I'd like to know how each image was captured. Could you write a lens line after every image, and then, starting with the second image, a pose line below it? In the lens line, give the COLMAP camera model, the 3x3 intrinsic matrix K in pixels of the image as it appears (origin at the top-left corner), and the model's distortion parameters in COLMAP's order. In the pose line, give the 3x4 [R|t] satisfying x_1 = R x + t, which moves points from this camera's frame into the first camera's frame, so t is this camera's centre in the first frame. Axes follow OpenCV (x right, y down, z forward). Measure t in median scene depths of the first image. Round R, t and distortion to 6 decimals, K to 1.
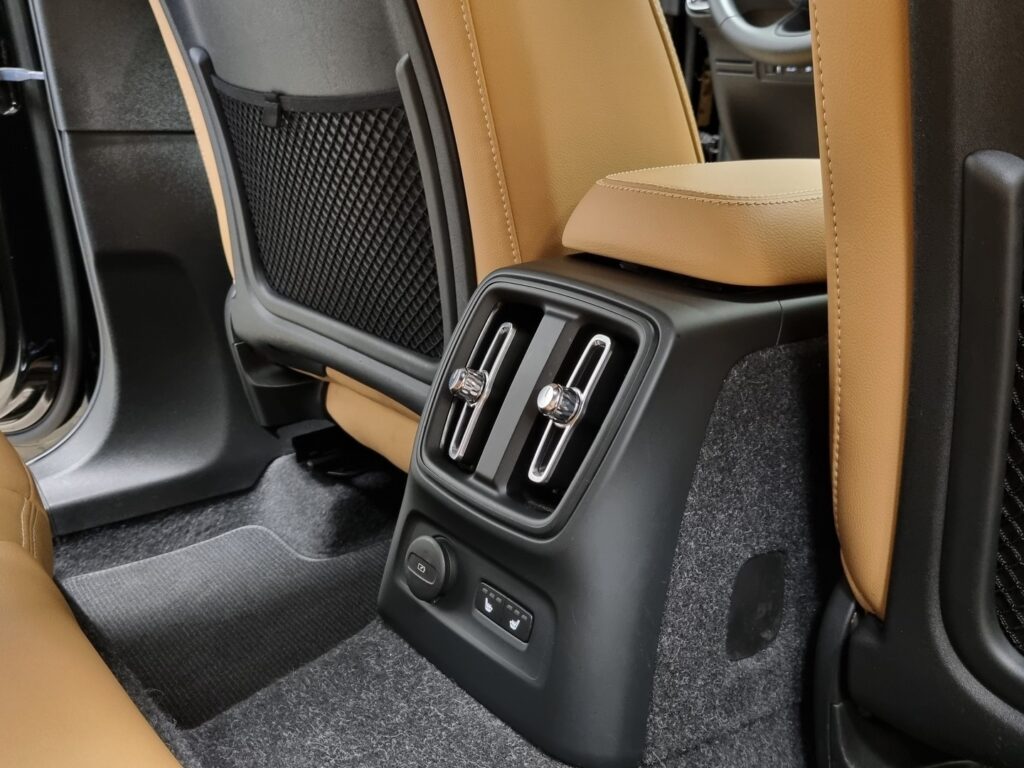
lens RADIAL K [[1109.2, 0, 513.2], [0, 1109.2, 379.5], [0, 0, 1]] dist [0.008088, -0.014653]
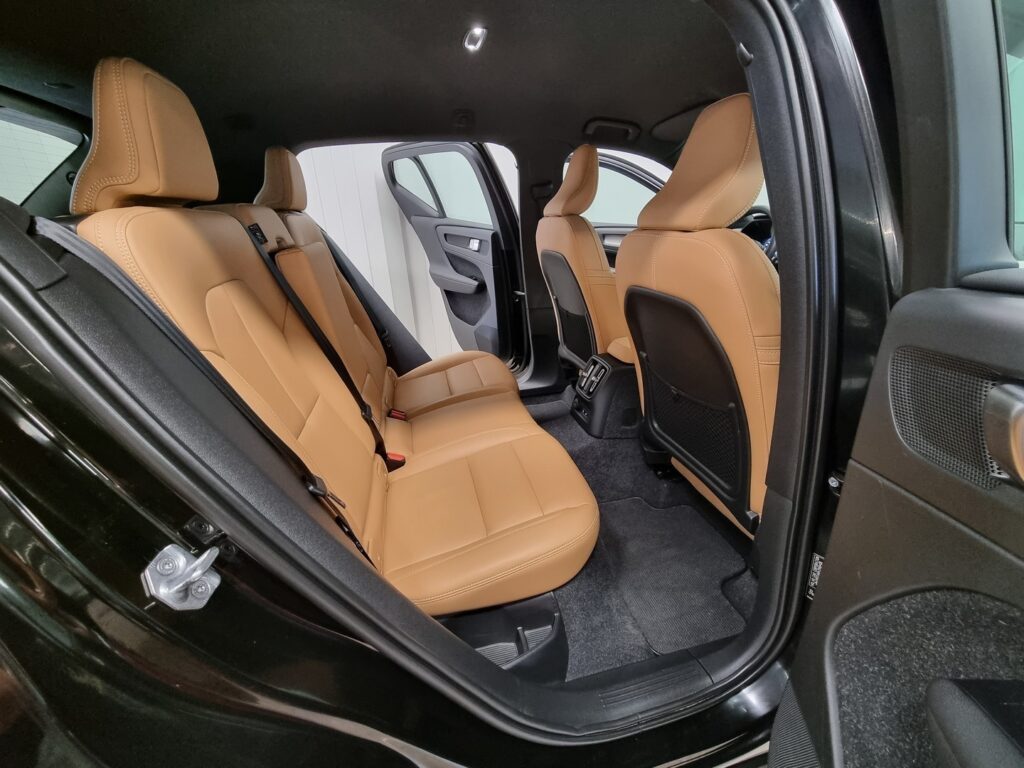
lens RADIAL K [[410.6, 0, 512.0], [0, 410.6, 384.0], [0, 0, 1]] dist [-0.000419, -0.000071]
pose [[0.913017, 0.105359, -0.394080, 0.260977], [-0.081785, 0.993733, 0.076198, -0.045175], [0.399638, -0.037340, 0.915912, -0.647973]]
